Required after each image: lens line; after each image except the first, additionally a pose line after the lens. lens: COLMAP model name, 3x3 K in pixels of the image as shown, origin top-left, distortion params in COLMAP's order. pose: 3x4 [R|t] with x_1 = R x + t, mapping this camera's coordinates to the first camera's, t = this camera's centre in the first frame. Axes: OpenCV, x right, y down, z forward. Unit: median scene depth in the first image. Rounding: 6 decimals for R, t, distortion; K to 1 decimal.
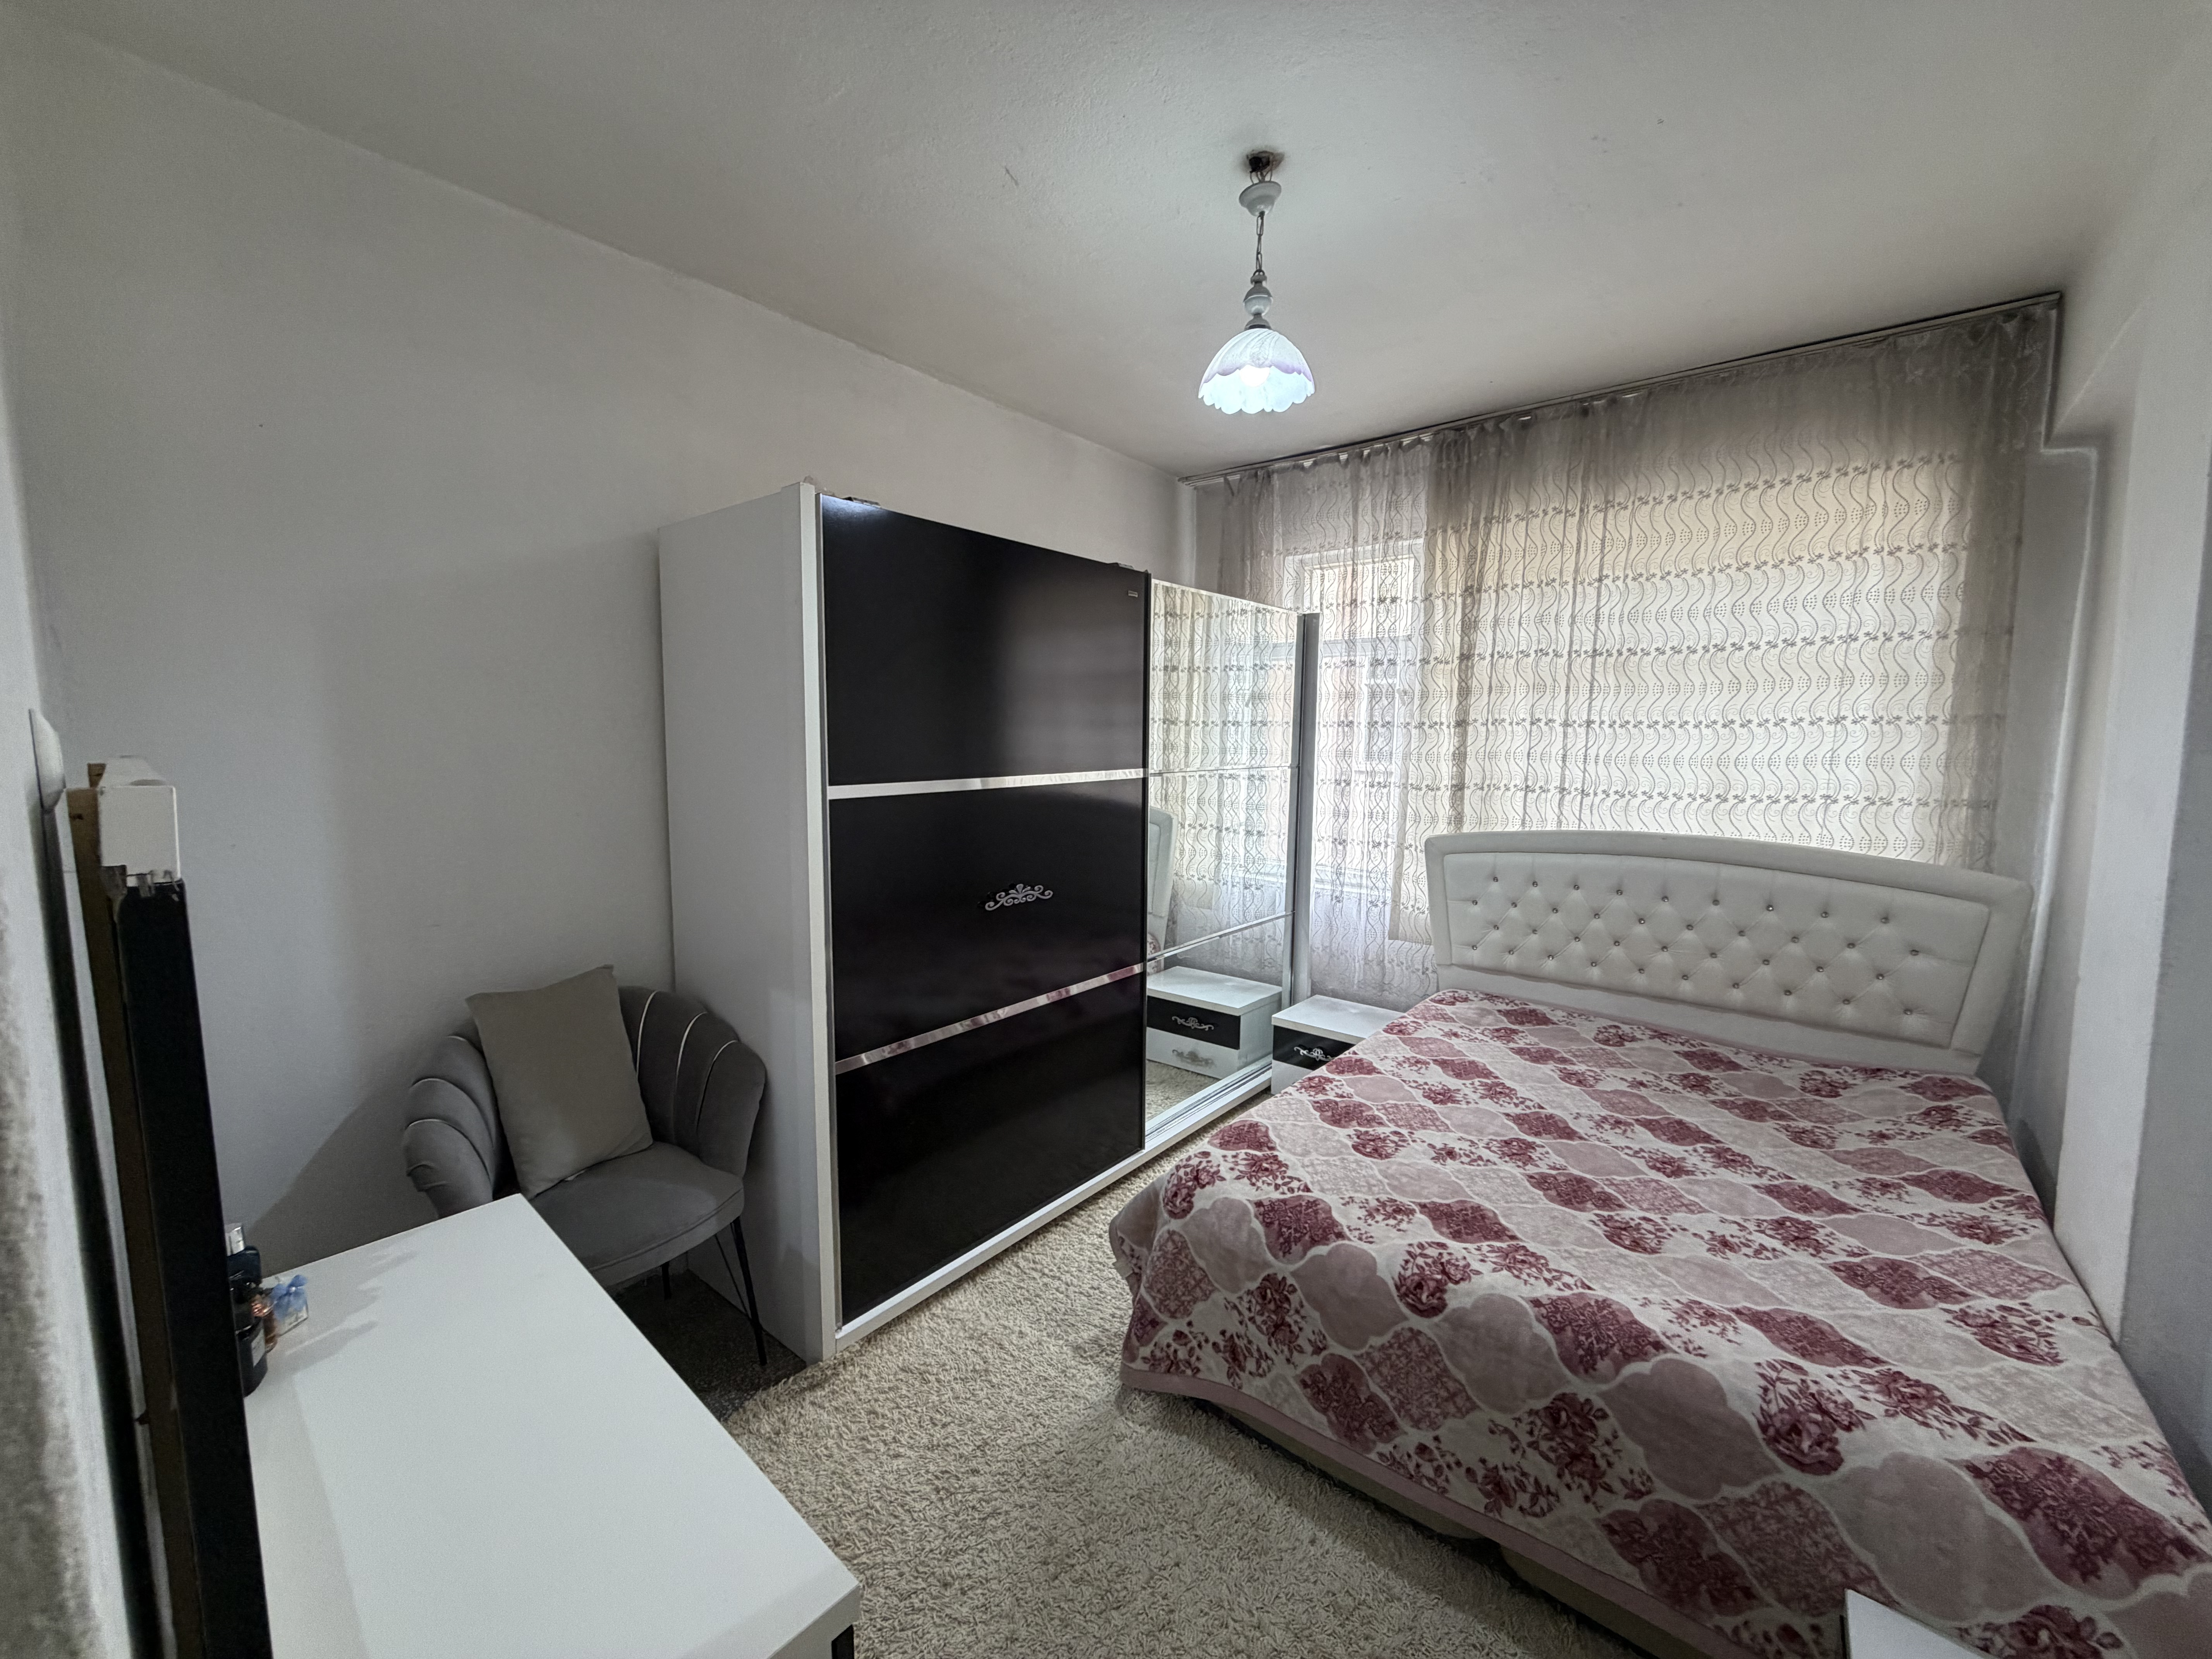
lens RADIAL K [[879.7, 0, 1102.0], [0, 879.7, 825.9], [0, 0, 1]] dist [-0.000425, 0.000077]
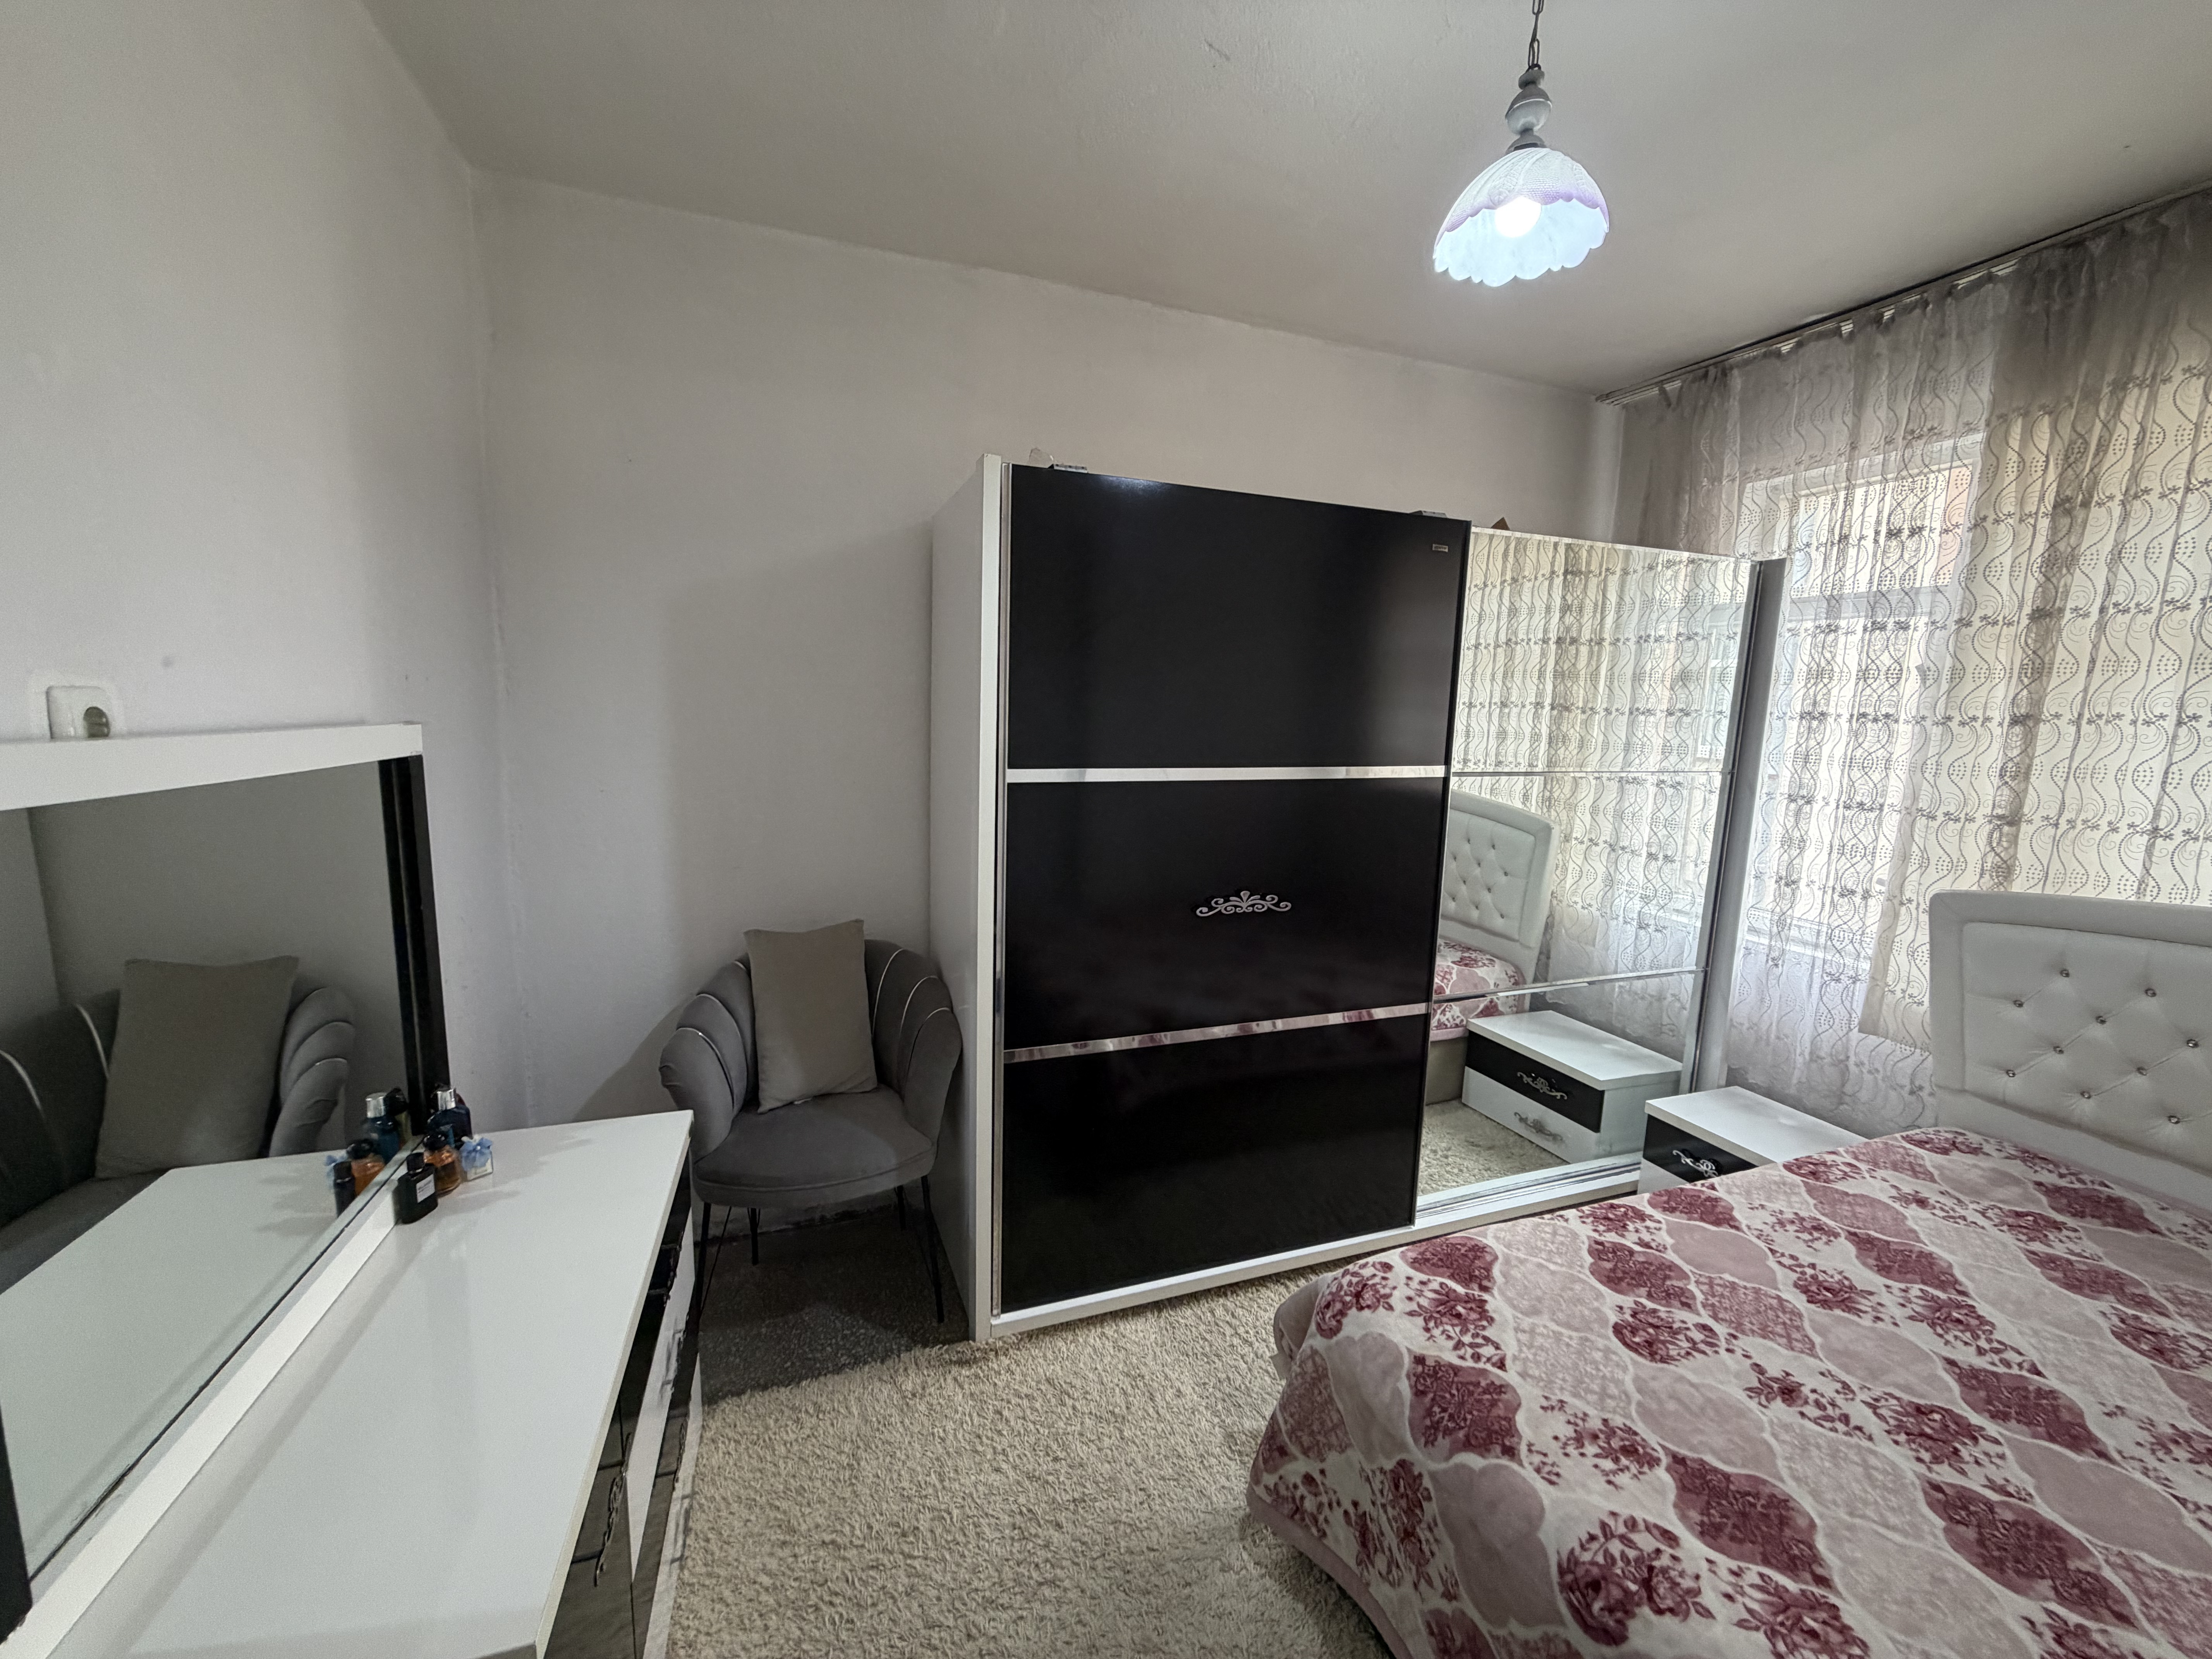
lens RADIAL K [[879.7, 0, 1102.0], [0, 879.7, 825.9], [0, 0, 1]] dist [-0.000425, 0.000077]
pose [[0.865284, 0.085293, -0.493972, 0.175331], [-0.073815, 0.996356, 0.042738, -0.021253], [0.495817, -0.000517, 0.868427, 0.139544]]
